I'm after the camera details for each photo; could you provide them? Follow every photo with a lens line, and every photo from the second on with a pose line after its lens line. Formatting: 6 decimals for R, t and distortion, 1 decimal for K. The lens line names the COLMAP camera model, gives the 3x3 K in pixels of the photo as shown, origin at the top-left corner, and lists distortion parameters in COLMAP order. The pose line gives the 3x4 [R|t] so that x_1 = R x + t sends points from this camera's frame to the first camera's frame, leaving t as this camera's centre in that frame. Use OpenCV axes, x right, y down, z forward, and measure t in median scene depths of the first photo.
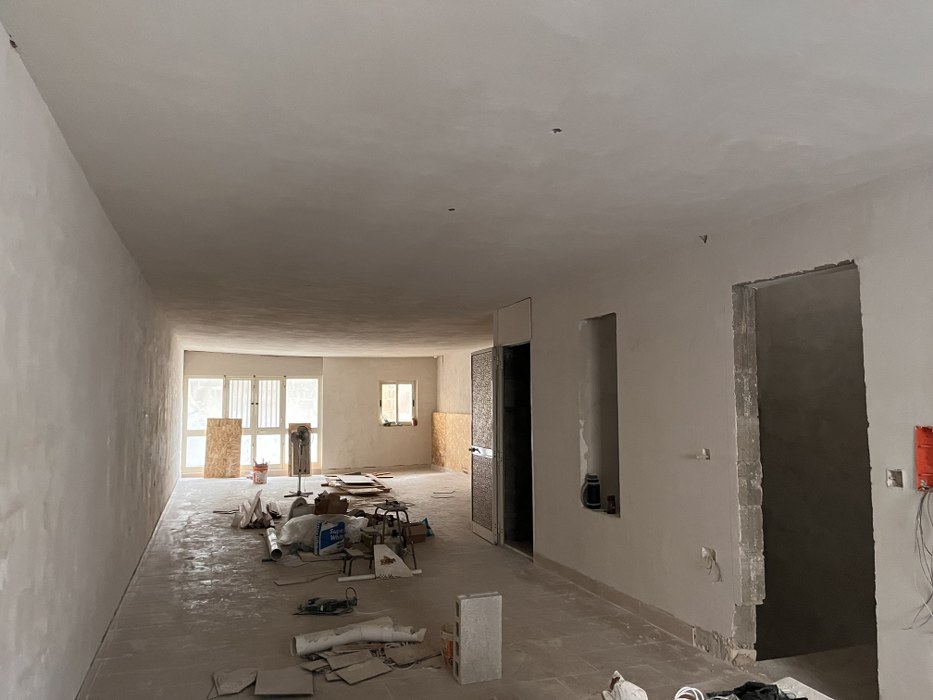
lens RADIAL K [[697.3, 0, 471.6], [0, 697.3, 347.1], [0, 0, 1]] dist [0.034410, -0.033166]
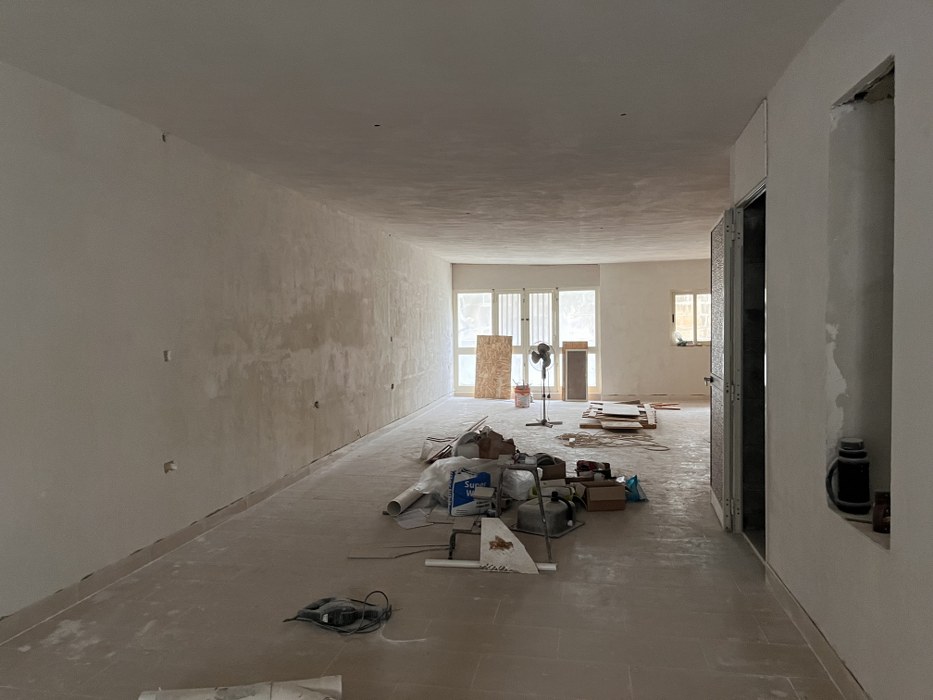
lens RADIAL K [[697.3, 0, 460.0], [0, 697.3, 346.2], [0, 0, 1]] dist [0.034410, -0.033166]
pose [[0.864173, 0.009169, -0.503111, 0.072013], [0.045969, 0.994215, 0.097078, 0.024434], [0.501091, -0.107020, 0.858752, 0.186177]]
